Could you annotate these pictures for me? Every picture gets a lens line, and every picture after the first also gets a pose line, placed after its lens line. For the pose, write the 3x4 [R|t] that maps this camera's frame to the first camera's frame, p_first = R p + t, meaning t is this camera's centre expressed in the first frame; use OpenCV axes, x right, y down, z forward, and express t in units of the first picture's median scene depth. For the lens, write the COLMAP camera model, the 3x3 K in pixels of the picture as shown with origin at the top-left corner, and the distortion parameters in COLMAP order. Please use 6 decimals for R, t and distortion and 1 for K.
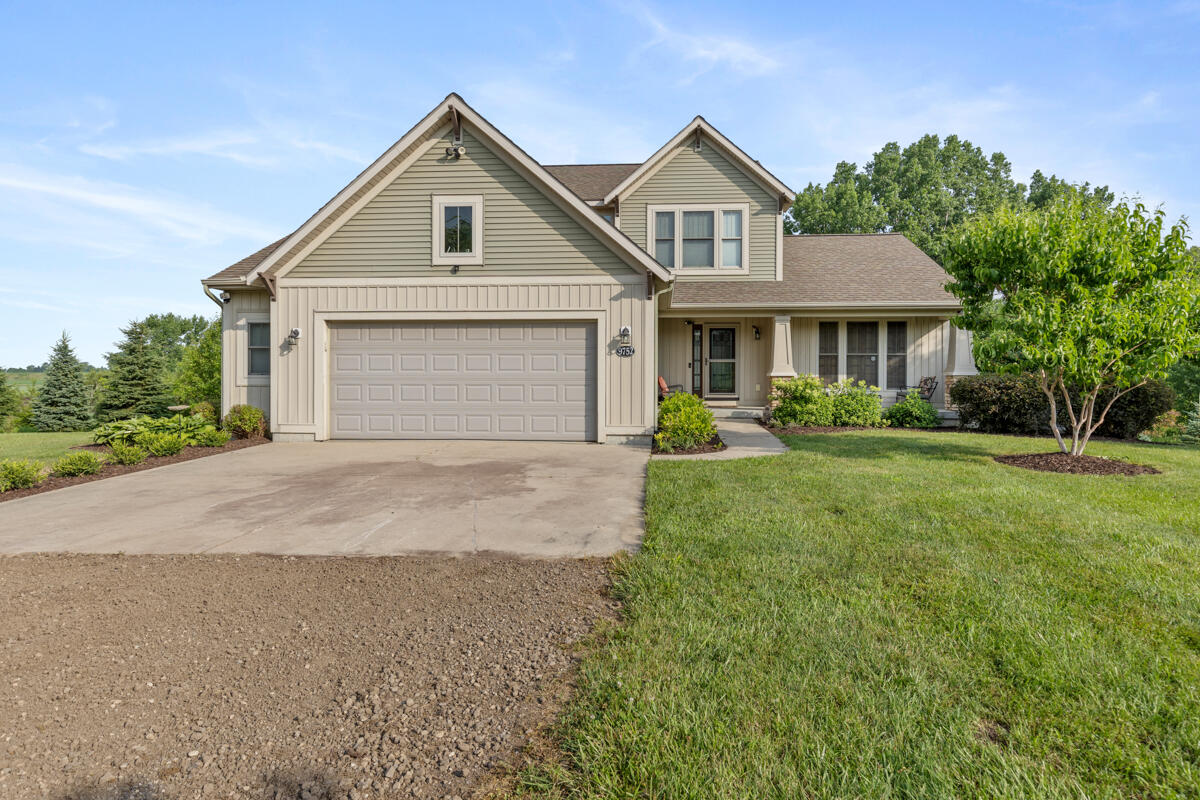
lens RADIAL K [[721.4, 0, 603.4], [0, 721.4, 395.3], [0, 0, 1]] dist [-0.020497, -0.001645]
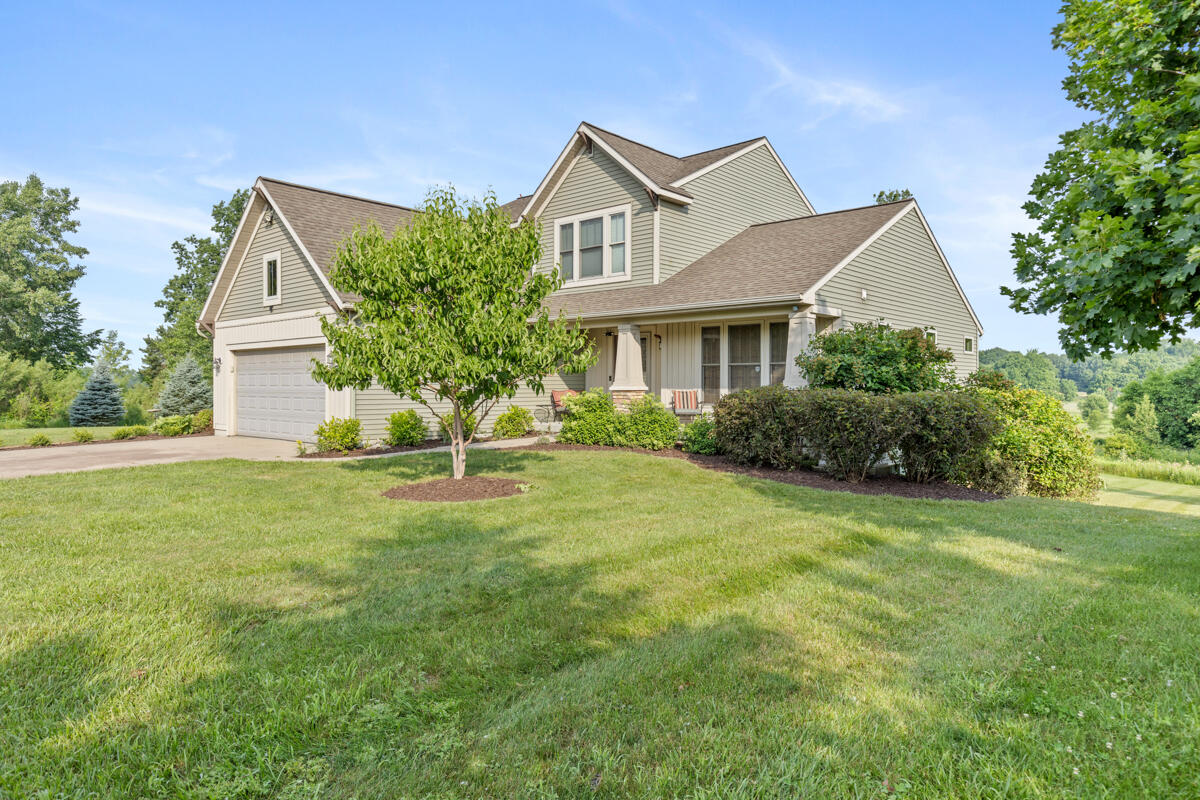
lens RADIAL K [[759.2, 0, 599.7], [0, 759.2, 393.9], [0, 0, 1]] dist [-0.002661, -0.000358]
pose [[0.780199, 0.008637, -0.625472, 0.783475], [-0.012895, 0.999914, -0.002277, -0.018358], [0.625399, 0.009841, 0.780243, 0.213884]]
